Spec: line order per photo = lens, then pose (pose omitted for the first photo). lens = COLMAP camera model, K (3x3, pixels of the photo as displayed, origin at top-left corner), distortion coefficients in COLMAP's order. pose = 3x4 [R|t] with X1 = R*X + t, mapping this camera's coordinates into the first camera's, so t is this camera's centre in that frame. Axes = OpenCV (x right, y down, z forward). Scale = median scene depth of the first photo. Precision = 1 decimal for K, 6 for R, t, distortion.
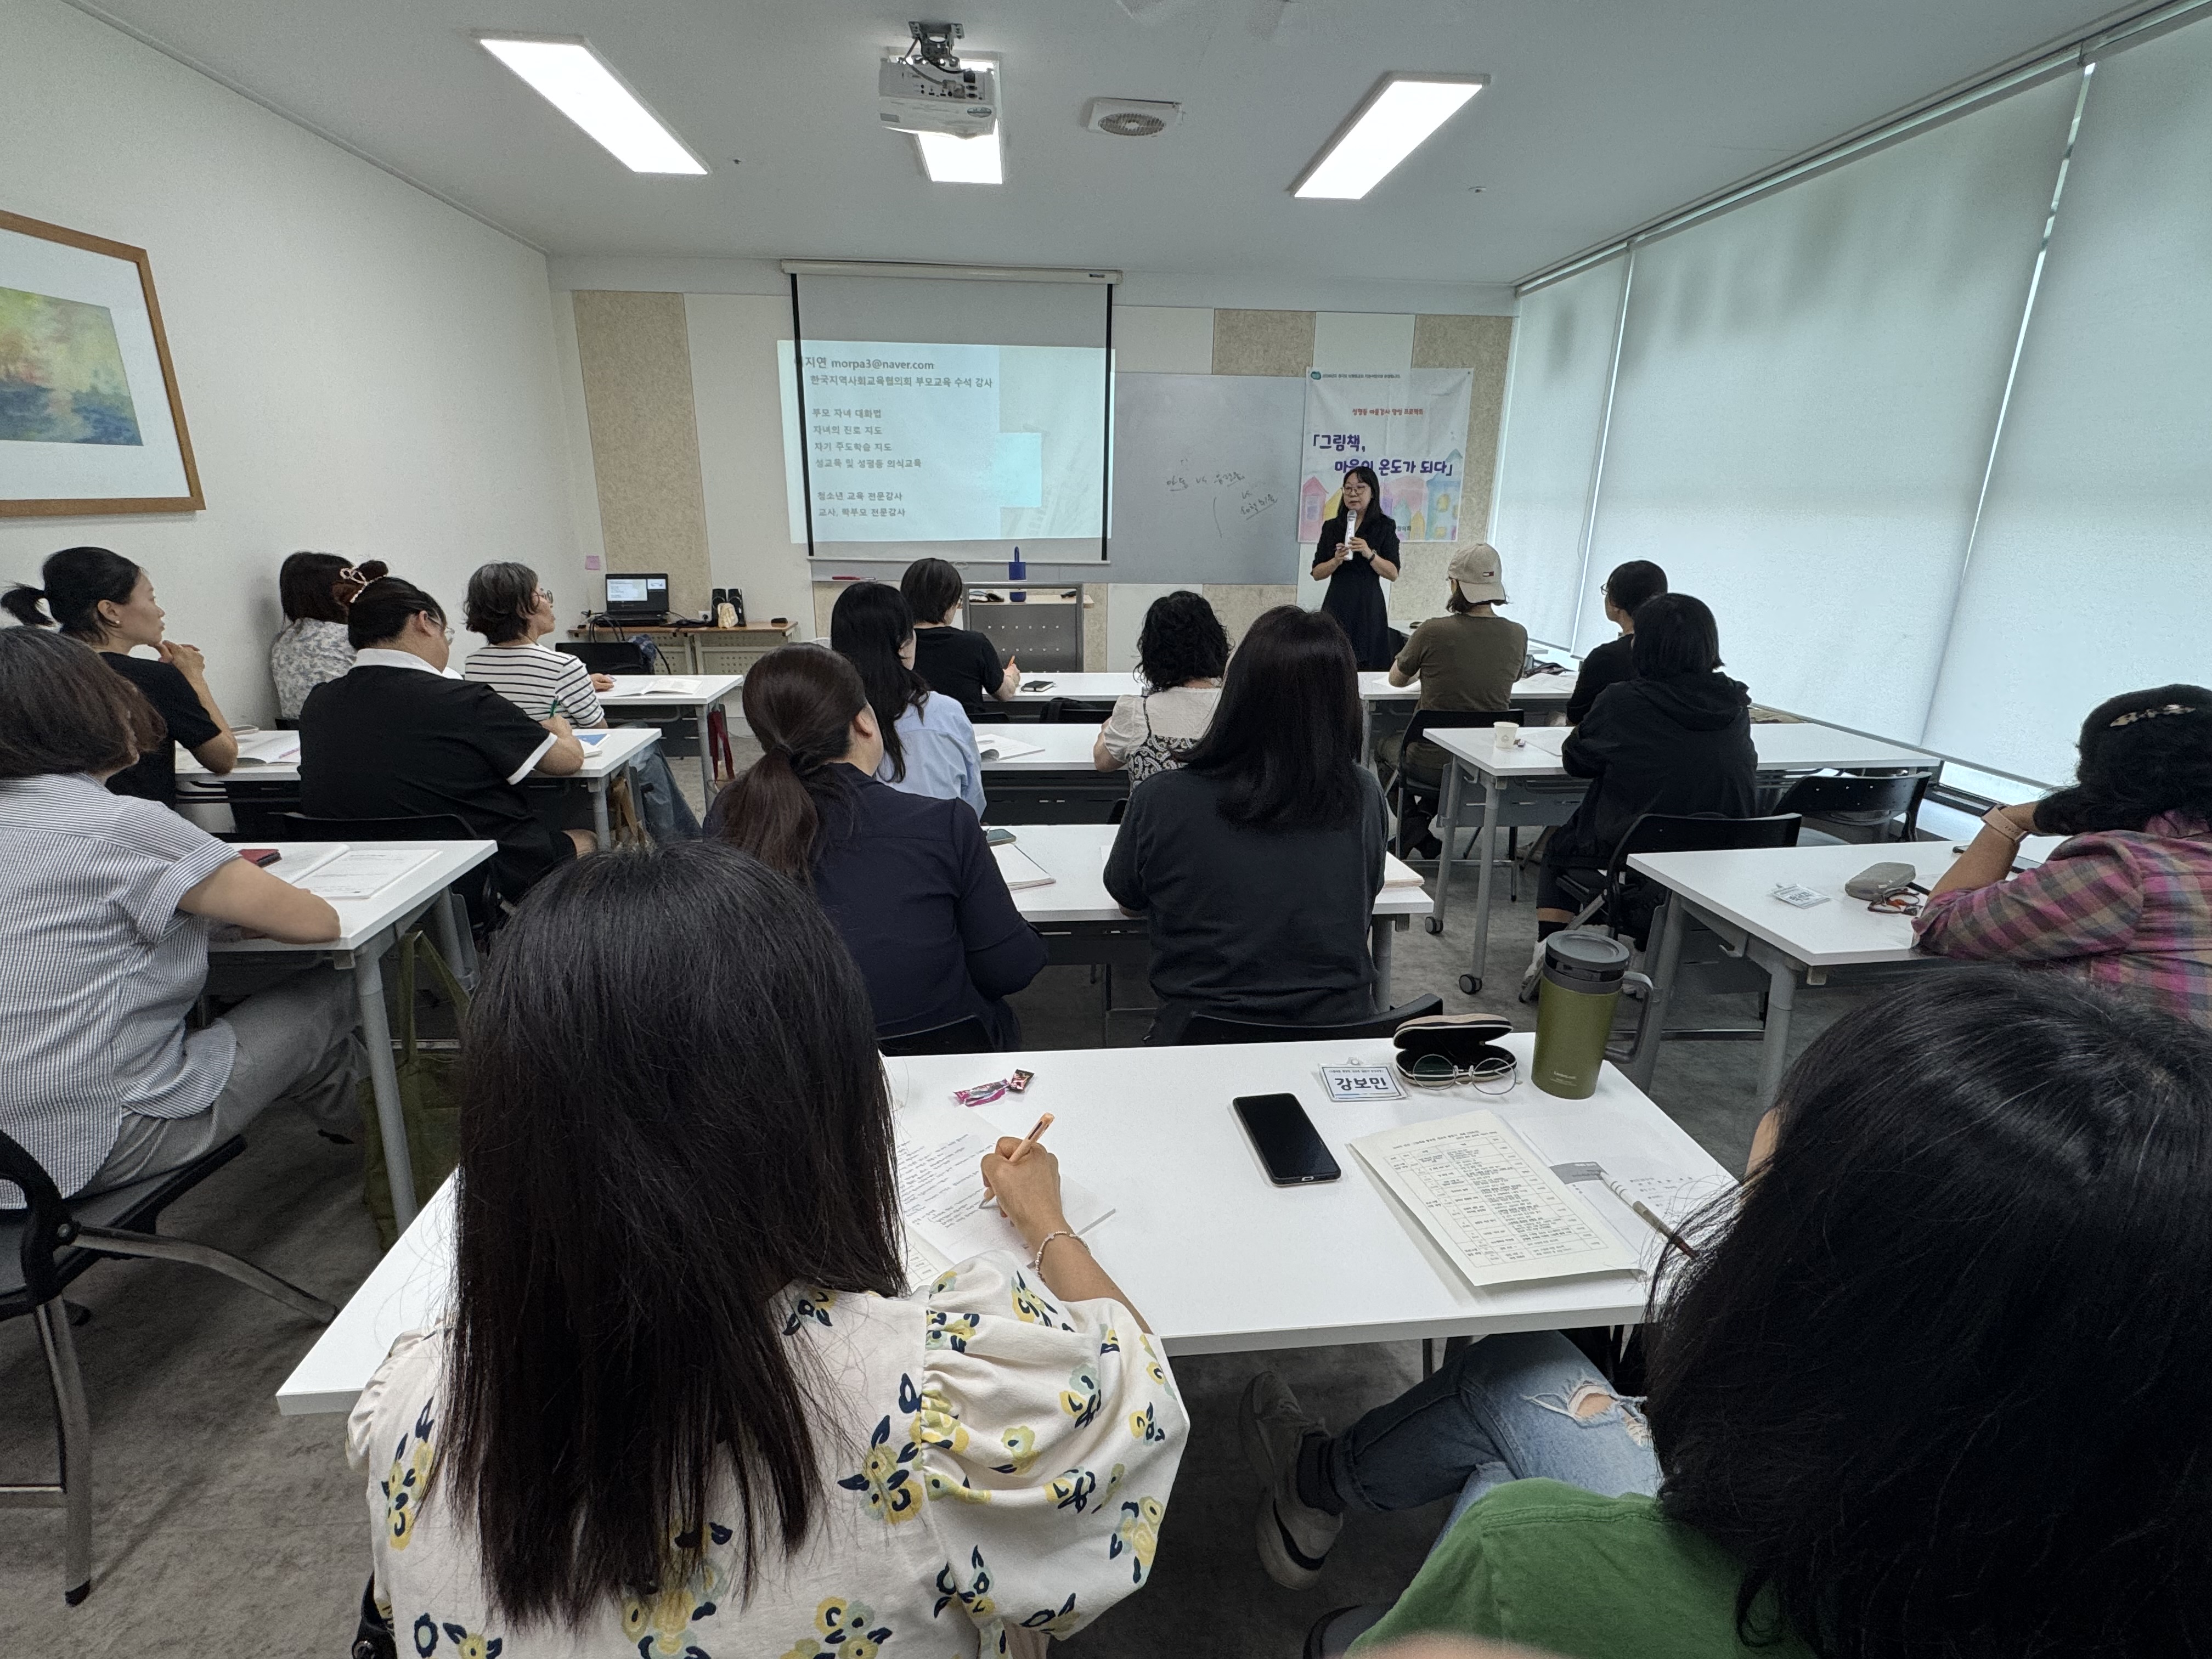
lens RADIAL K [[1037.9, 0, 1107.8], [0, 1037.9, 839.9], [0, 0, 1]] dist [-0.005522, 0.003757]
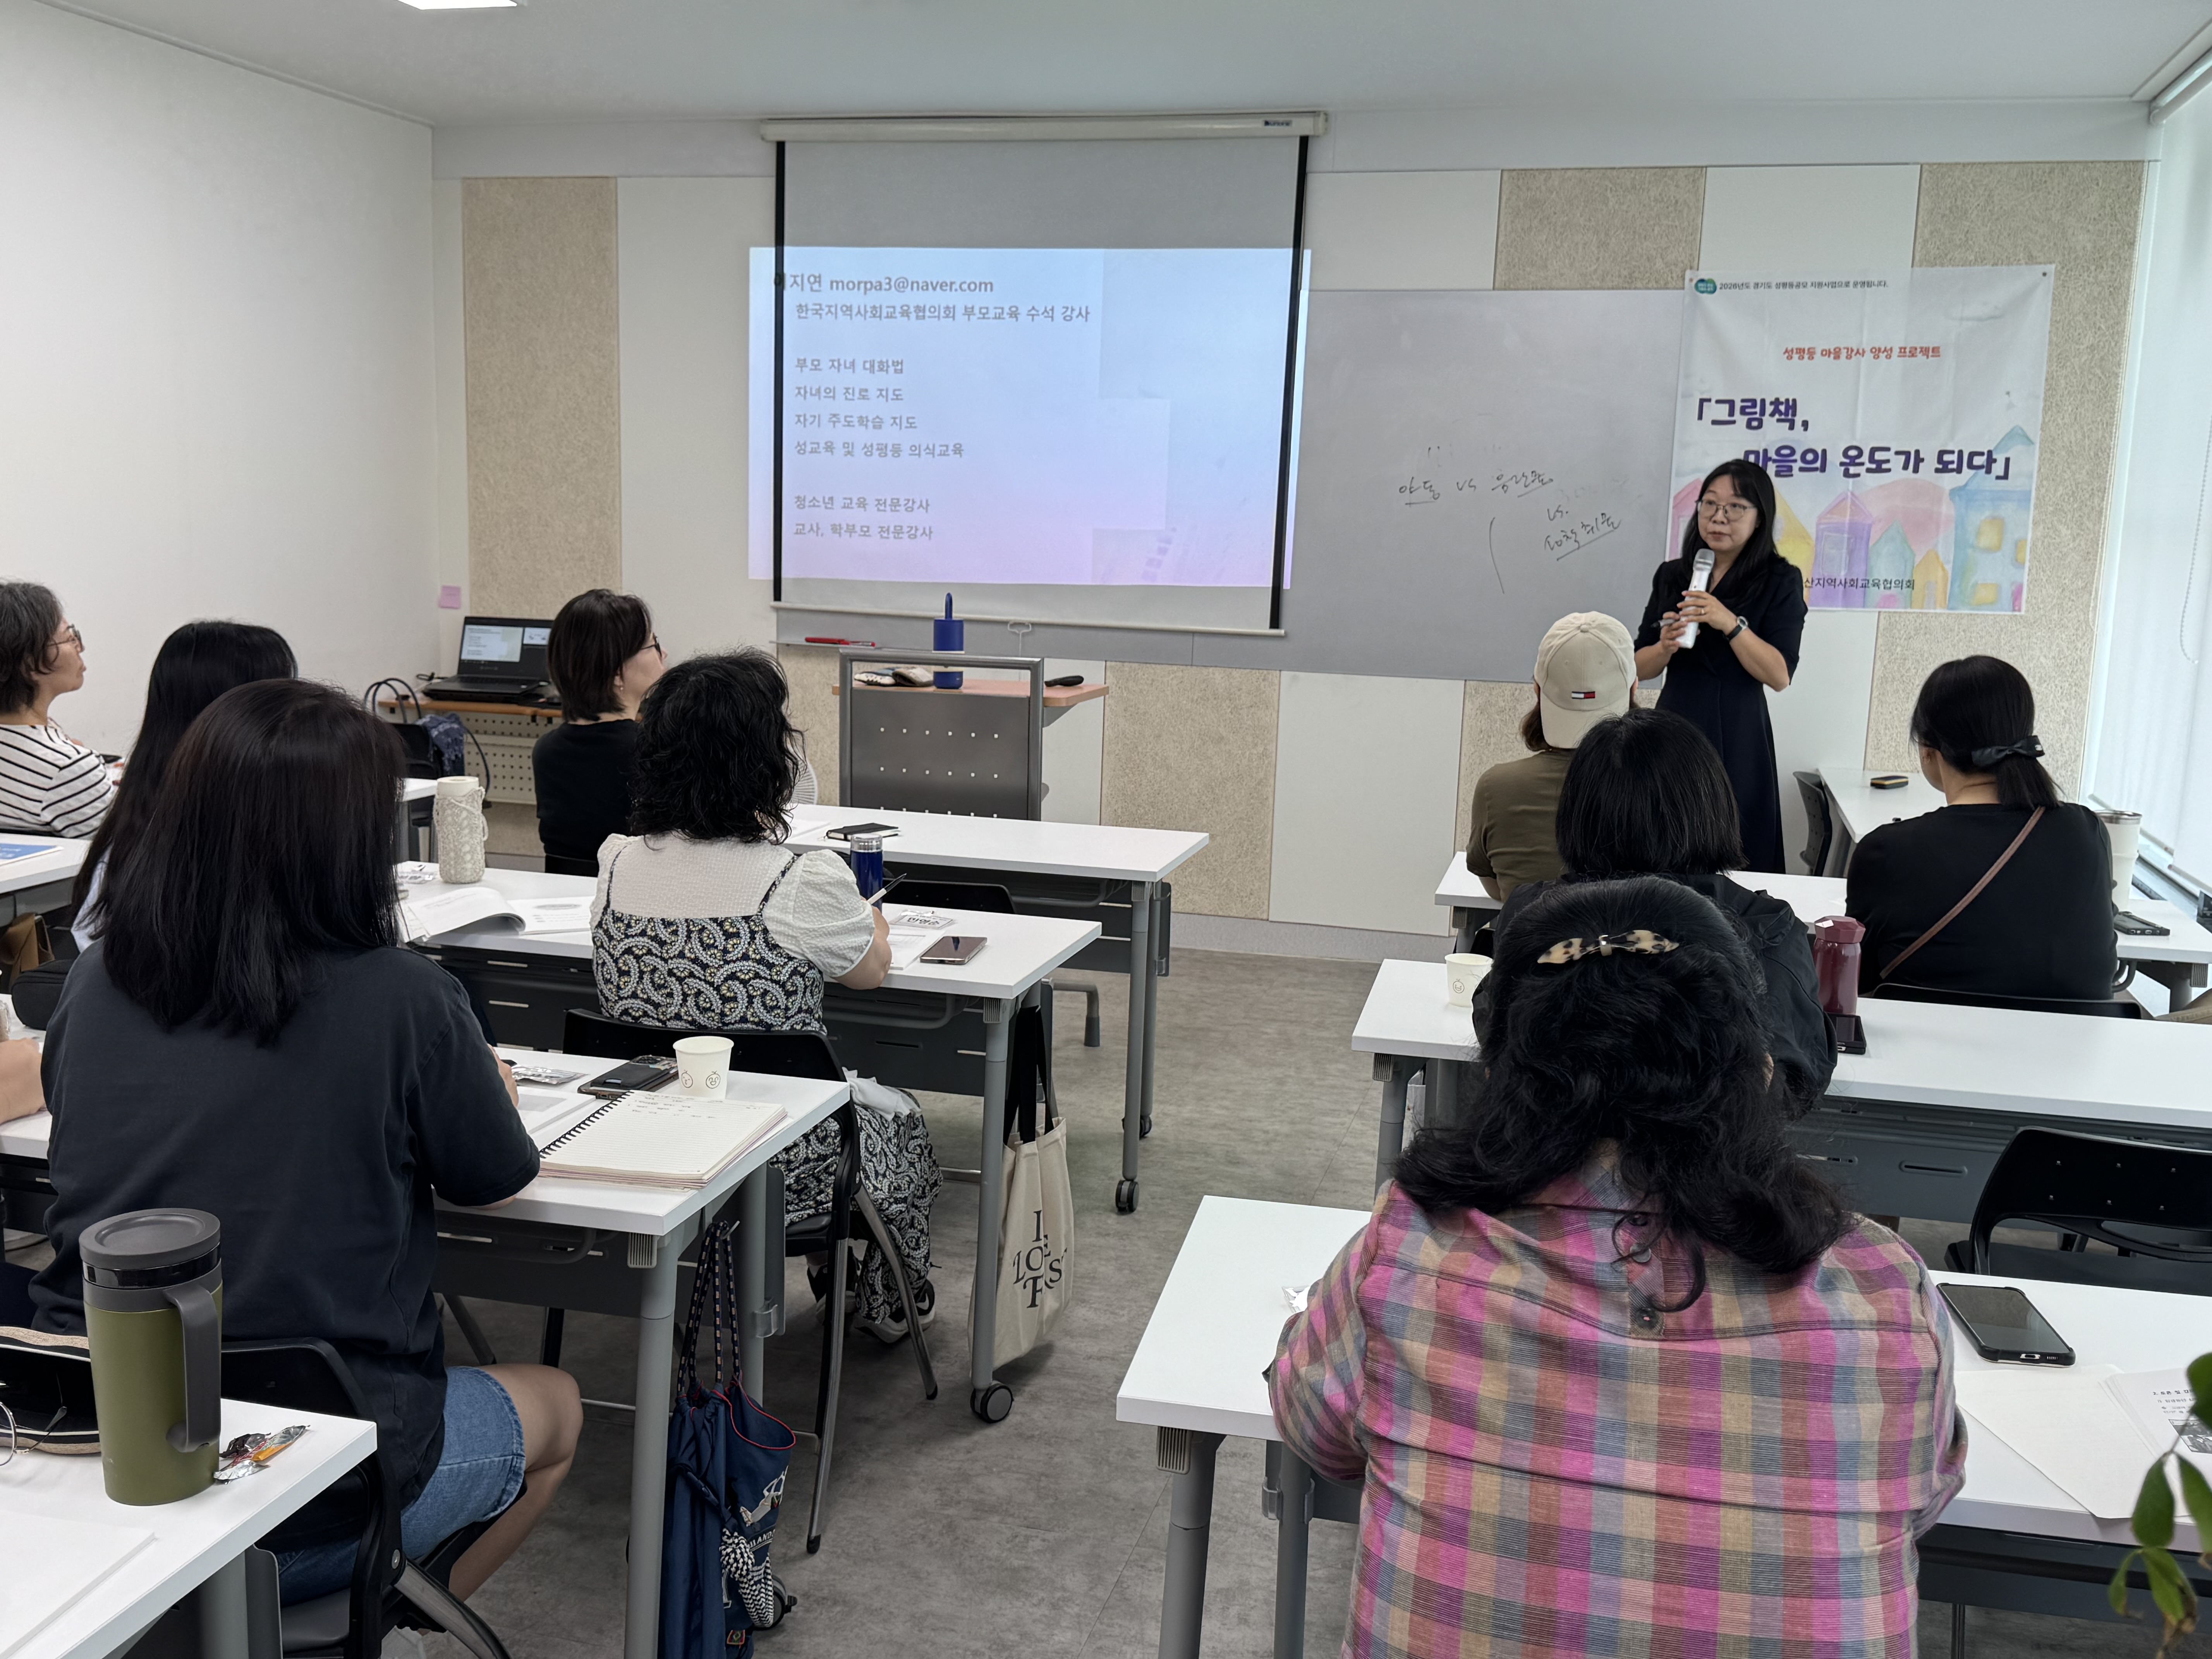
lens RADIAL K [[2105.5, 0, 1117.6], [0, 2105.5, 884.4], [0, 0, 1]] dist [0.056375, 0.000000]
pose [[0.938948, 0.077737, -0.335161, 0.310845], [-0.125060, 0.984622, -0.121979, 0.002121], [0.320525, 0.156447, 0.934231, -0.017375]]
